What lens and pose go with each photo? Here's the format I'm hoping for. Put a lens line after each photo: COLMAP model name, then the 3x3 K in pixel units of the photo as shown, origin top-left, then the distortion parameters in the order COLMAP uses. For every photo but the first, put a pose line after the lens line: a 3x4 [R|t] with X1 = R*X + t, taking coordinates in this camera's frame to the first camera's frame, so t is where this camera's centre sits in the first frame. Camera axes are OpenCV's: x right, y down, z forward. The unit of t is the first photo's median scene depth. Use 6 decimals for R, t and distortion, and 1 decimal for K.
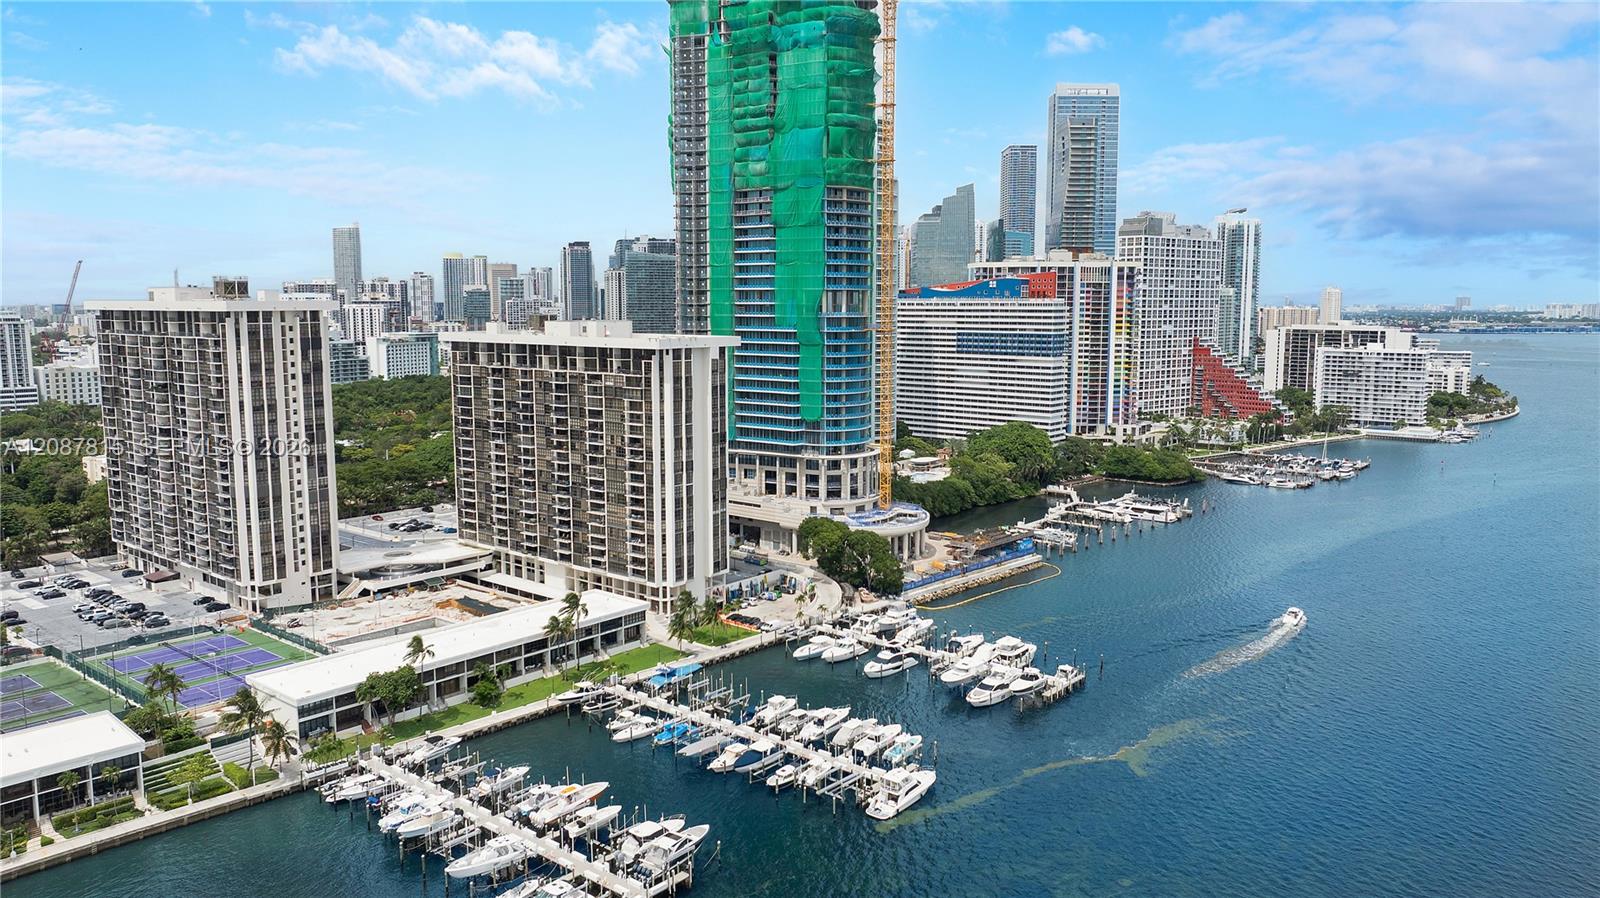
lens RADIAL K [[1202.8, 0, 800.0], [0, 1202.8, 449.0], [0, 0, 1]] dist [0.073895, 0.001366]
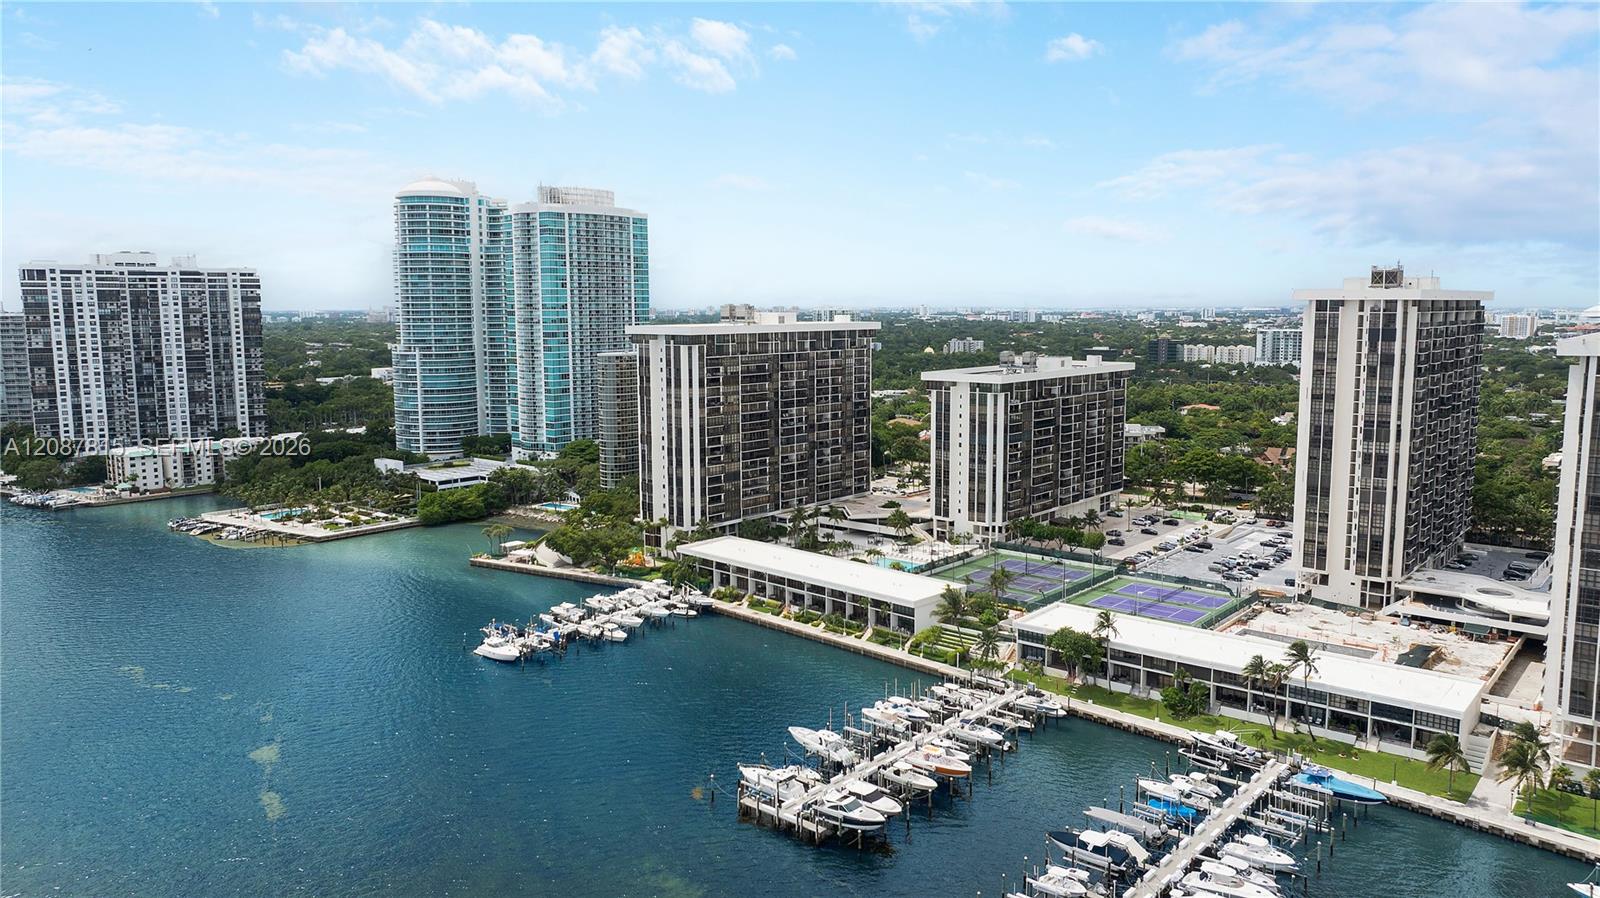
lens RADIAL K [[1162.2, 0, 800.0], [0, 1162.2, 449.0], [0, 0, 1]] dist [-0.001703, 0.002116]
pose [[-0.005435, 0.129103, -0.991616, 0.516186], [-0.130375, 0.983075, 0.128706, -0.058387], [0.991450, 0.129981, 0.011489, 0.572024]]
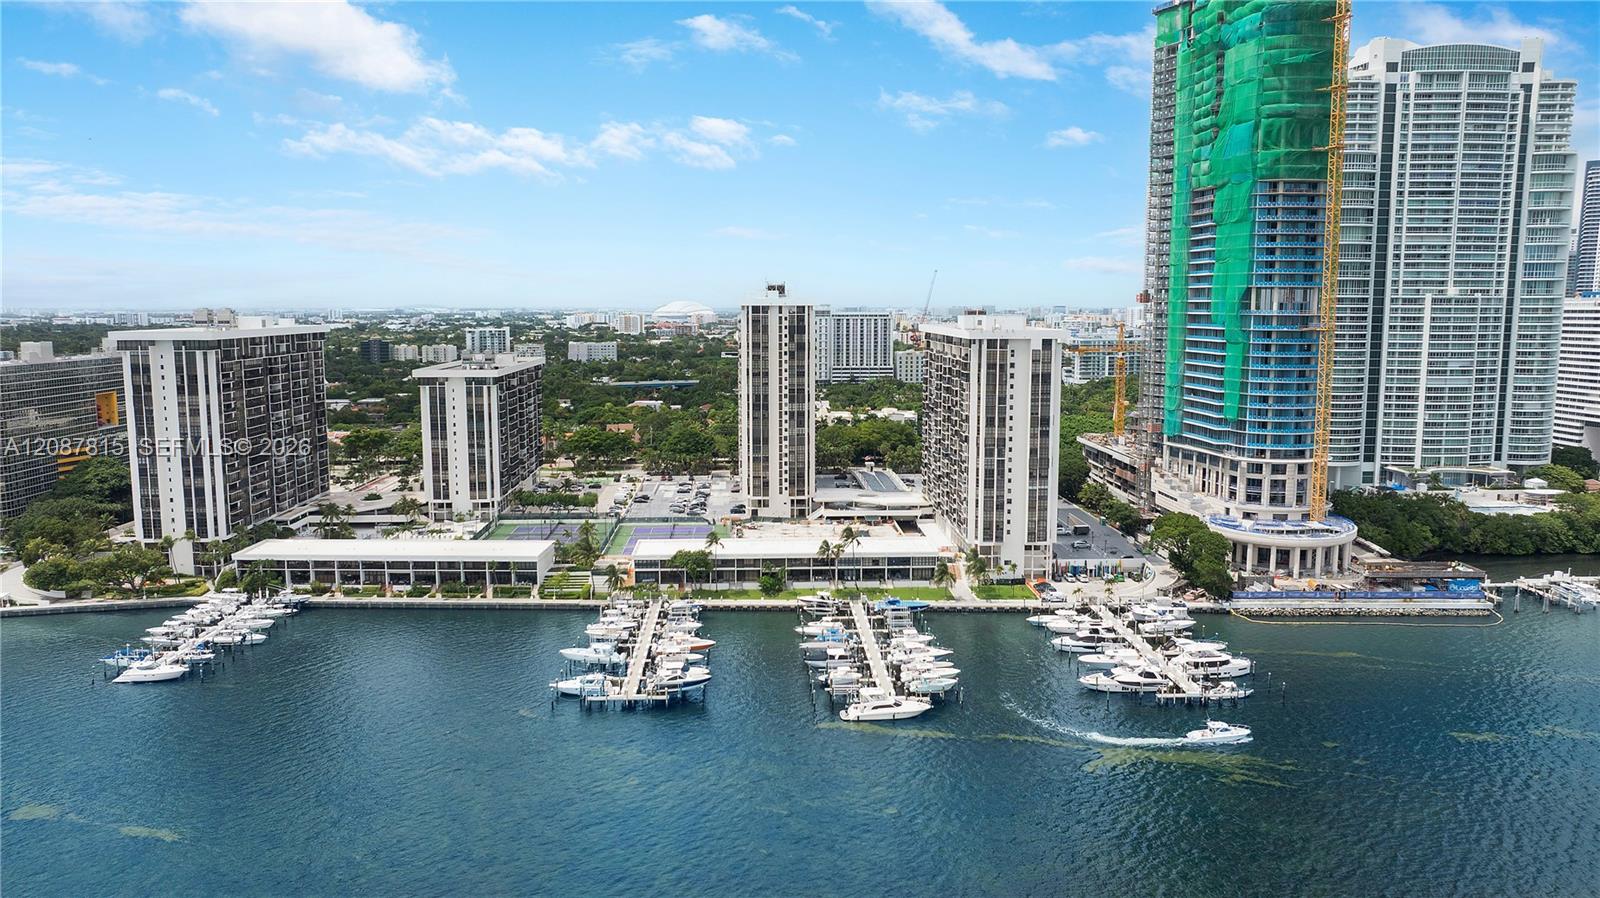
lens RADIAL K [[1173.3, 0, 800.0], [0, 1173.3, 449.0], [0, 0, 1]] dist [0.066940, -0.002097]
pose [[0.678744, 0.093941, -0.728342, 0.597541], [-0.097813, 0.994512, 0.037120, -0.002020], [0.727832, 0.046046, 0.684208, 0.103850]]
